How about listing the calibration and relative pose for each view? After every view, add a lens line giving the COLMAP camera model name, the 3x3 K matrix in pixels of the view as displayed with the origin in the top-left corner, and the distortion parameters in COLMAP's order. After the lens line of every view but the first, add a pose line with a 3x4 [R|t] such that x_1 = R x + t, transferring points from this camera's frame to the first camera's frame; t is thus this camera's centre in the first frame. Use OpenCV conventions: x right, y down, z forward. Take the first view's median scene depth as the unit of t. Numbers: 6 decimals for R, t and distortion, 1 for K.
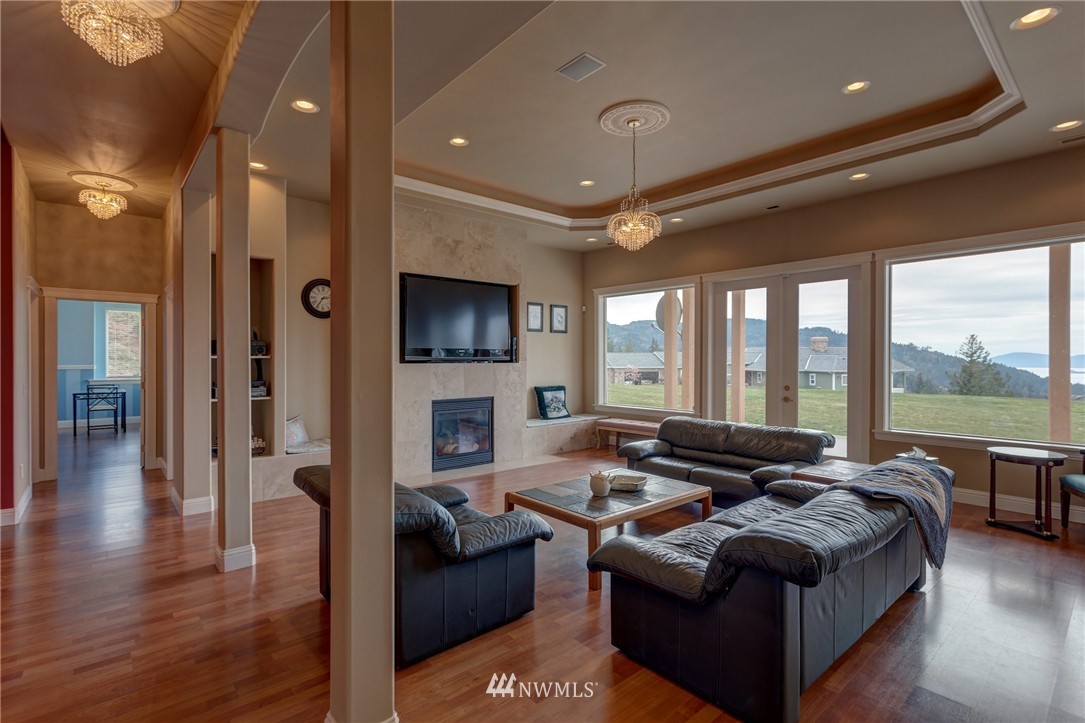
lens RADIAL K [[521.4, 0, 549.1], [0, 521.4, 359.9], [0, 0, 1]] dist [-0.006152, 0.006428]
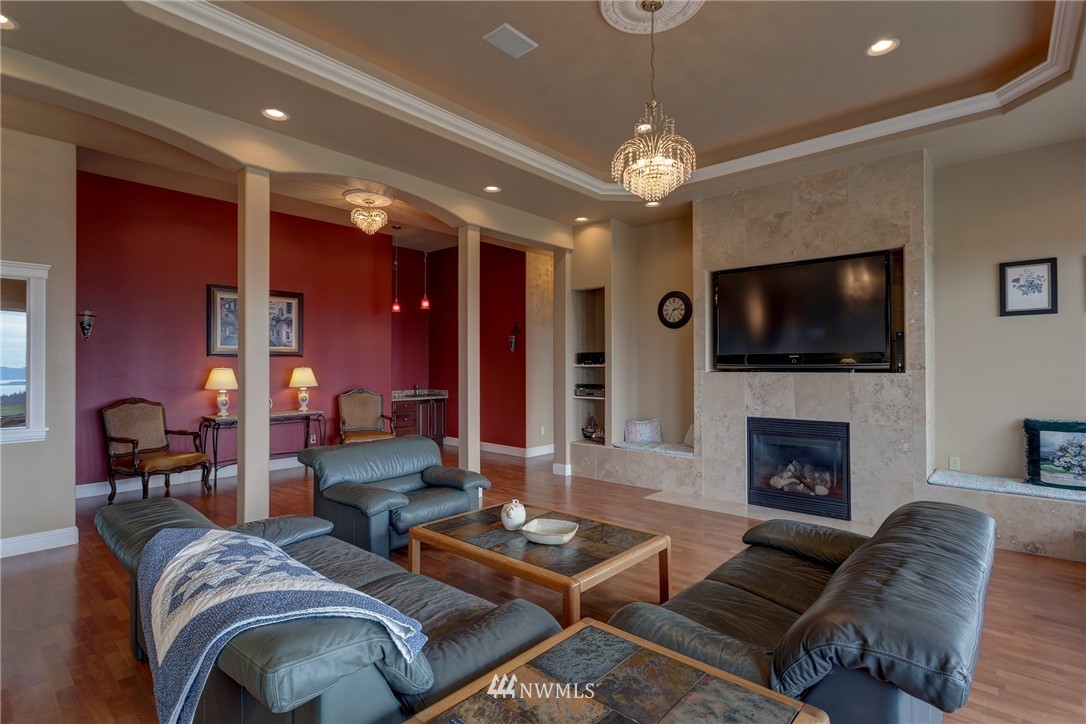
lens RADIAL K [[521.9, 0, 543.2], [0, 521.9, 360.1], [0, 0, 1]] dist [-0.006152, 0.006428]
pose [[0.129788, -0.011463, -0.991475, 0.524078], [0.000916, 0.999934, -0.011441, -0.003389], [0.991541, 0.000577, 0.129790, 0.534672]]
